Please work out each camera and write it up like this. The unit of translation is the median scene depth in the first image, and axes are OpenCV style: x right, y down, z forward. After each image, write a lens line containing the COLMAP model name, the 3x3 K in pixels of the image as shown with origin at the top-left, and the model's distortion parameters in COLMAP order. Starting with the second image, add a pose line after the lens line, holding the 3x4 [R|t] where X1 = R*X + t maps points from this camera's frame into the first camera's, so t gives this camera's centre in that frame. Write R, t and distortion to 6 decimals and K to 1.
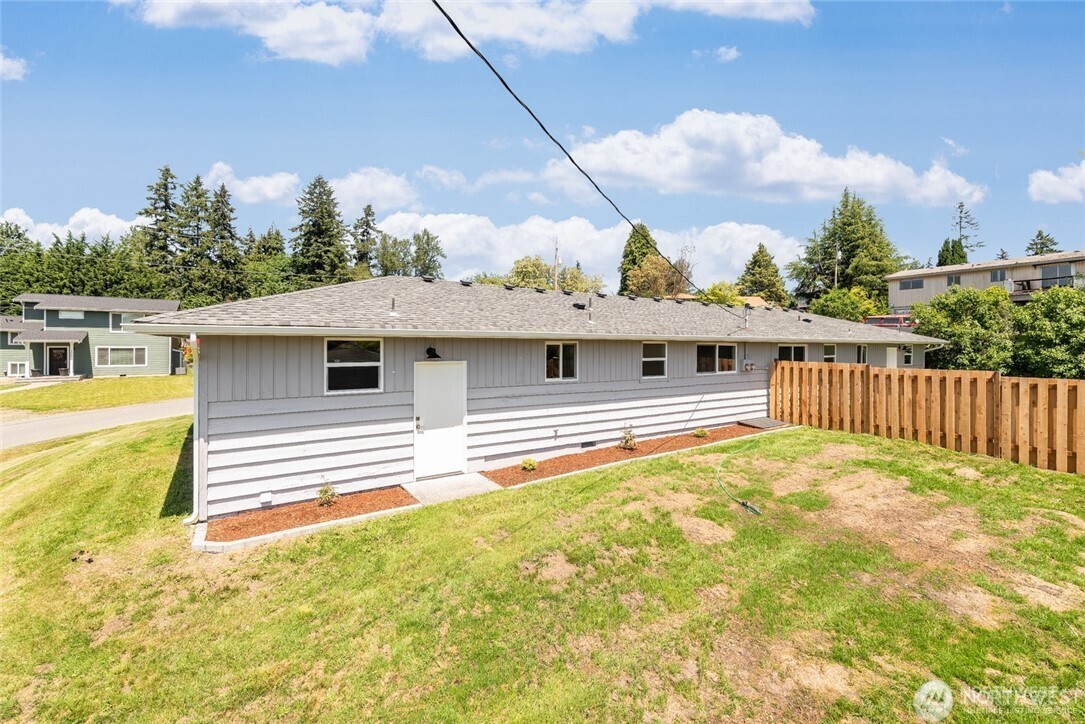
lens RADIAL K [[482.8, 0, 546.5], [0, 482.8, 334.9], [0, 0, 1]] dist [0.003162, 0.000077]
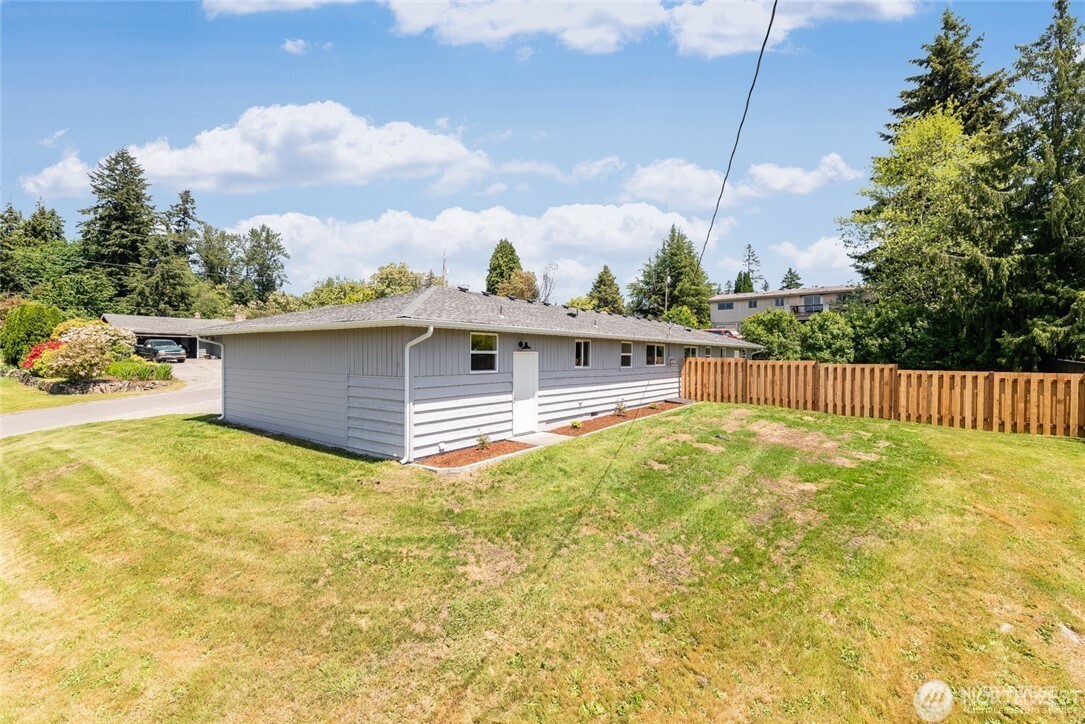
lens RADIAL K [[482.8, 0, 546.5], [0, 482.8, 334.9], [0, 0, 1]] dist [0.003162, 0.000077]
pose [[0.943833, 0.015771, 0.330048, -0.377160], [-0.008889, 0.999711, -0.022350, 0.022366], [-0.330305, 0.018161, 0.943700, -0.206655]]
